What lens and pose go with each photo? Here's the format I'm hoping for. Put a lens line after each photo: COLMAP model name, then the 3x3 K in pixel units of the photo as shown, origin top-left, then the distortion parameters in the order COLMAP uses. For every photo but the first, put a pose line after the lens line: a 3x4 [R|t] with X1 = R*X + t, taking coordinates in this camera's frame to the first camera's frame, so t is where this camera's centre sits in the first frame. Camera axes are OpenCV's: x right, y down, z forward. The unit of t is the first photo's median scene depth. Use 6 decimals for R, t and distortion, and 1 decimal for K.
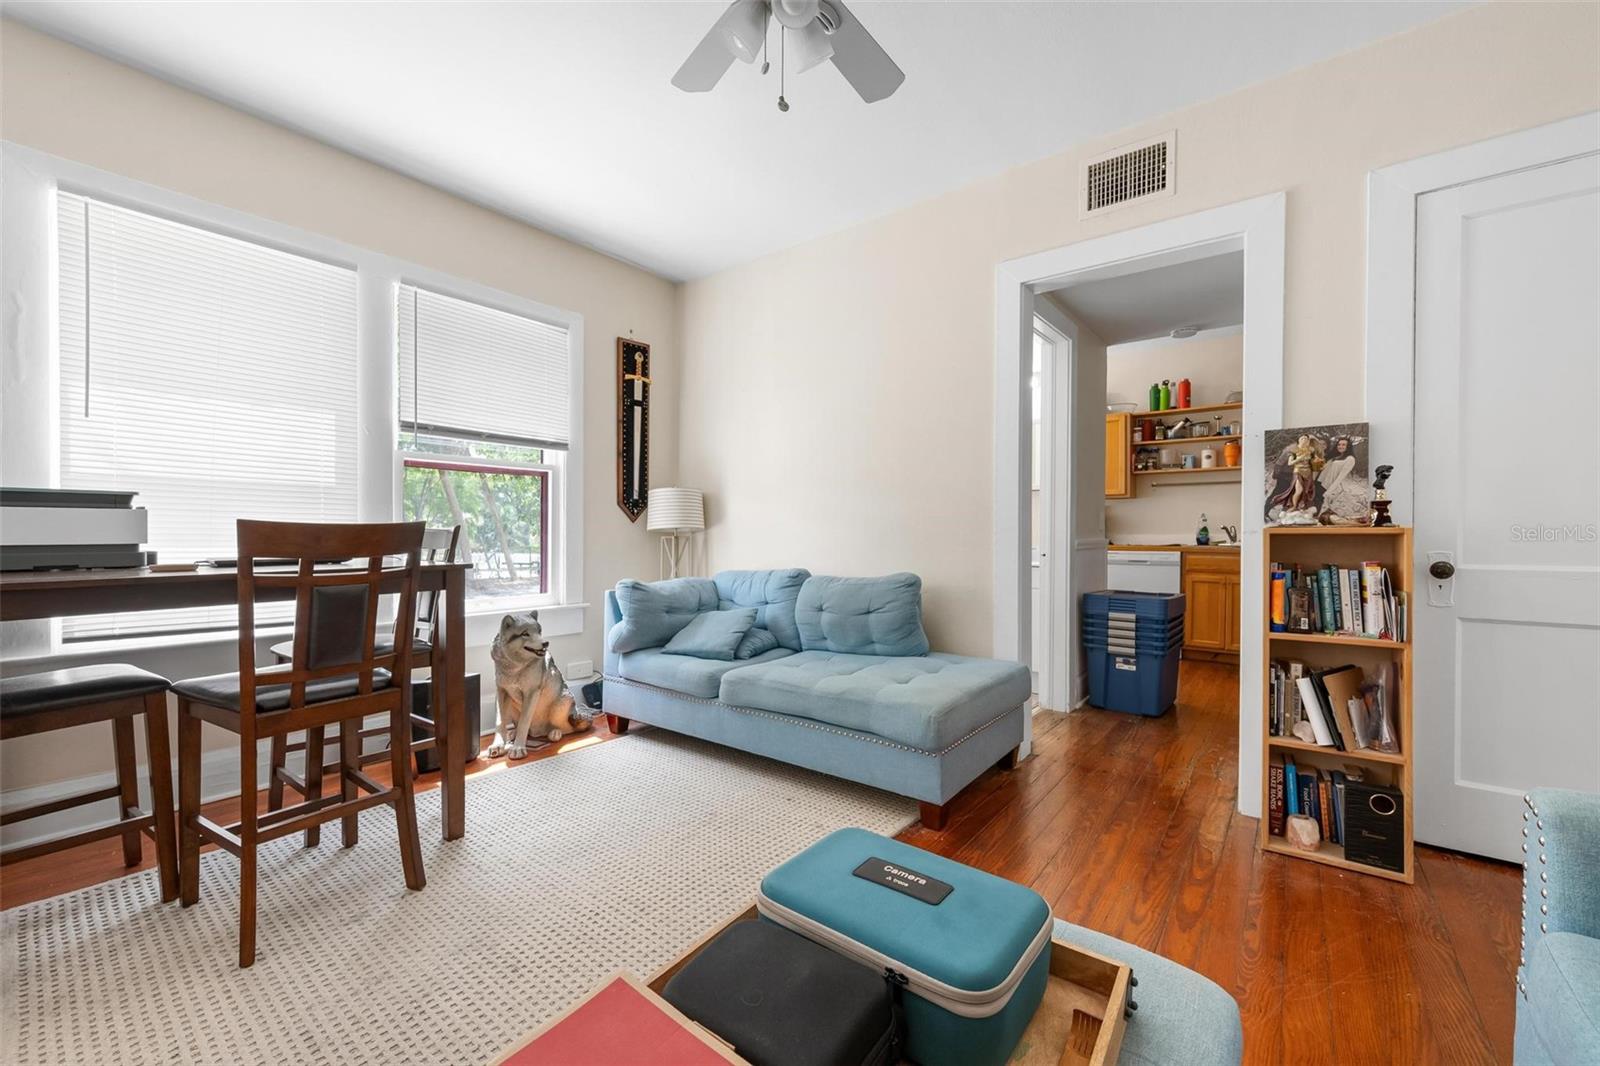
lens RADIAL K [[628.3, 0, 800.0], [0, 628.3, 533.0], [0, 0, 1]] dist [0.001462, 0.000114]
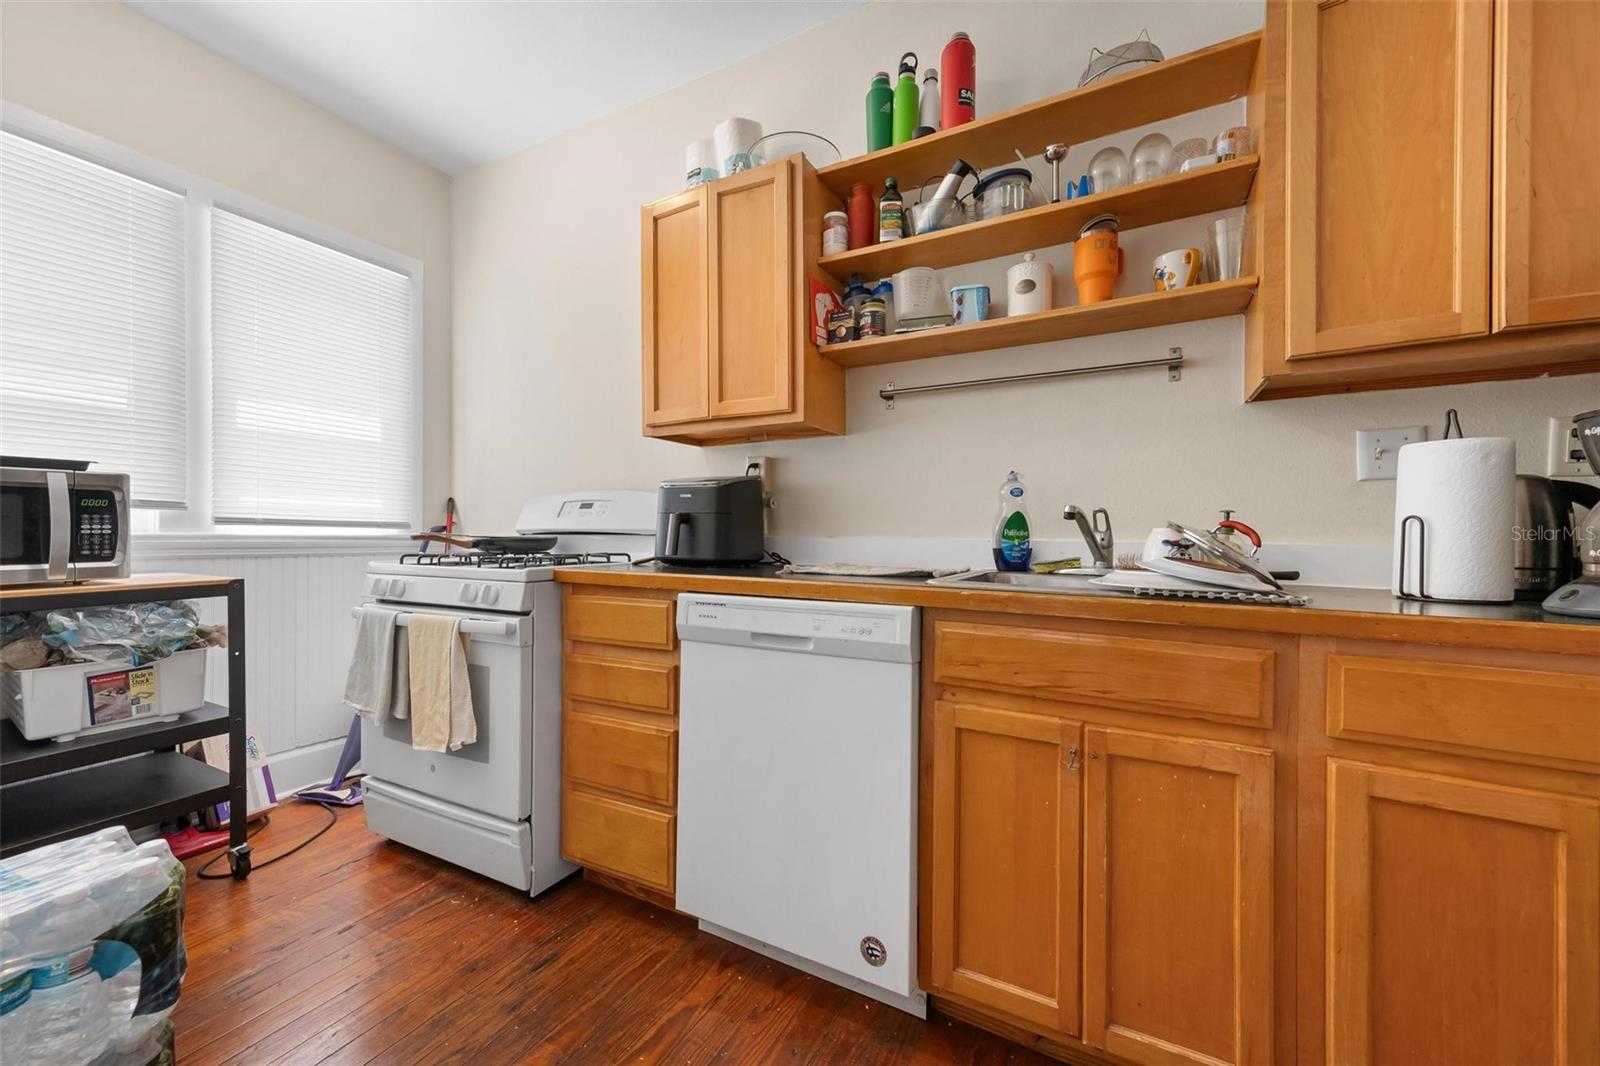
lens RADIAL K [[614.9, 0, 800.0], [0, 614.9, 533.0], [0, 0, 1]] dist [-0.000703, 0.000016]
pose [[0.984287, 0.000540, 0.176574, 0.065687], [0.000195, 0.999991, -0.004149, 0.000191], [-0.176575, 0.004118, 0.984279, 0.097582]]
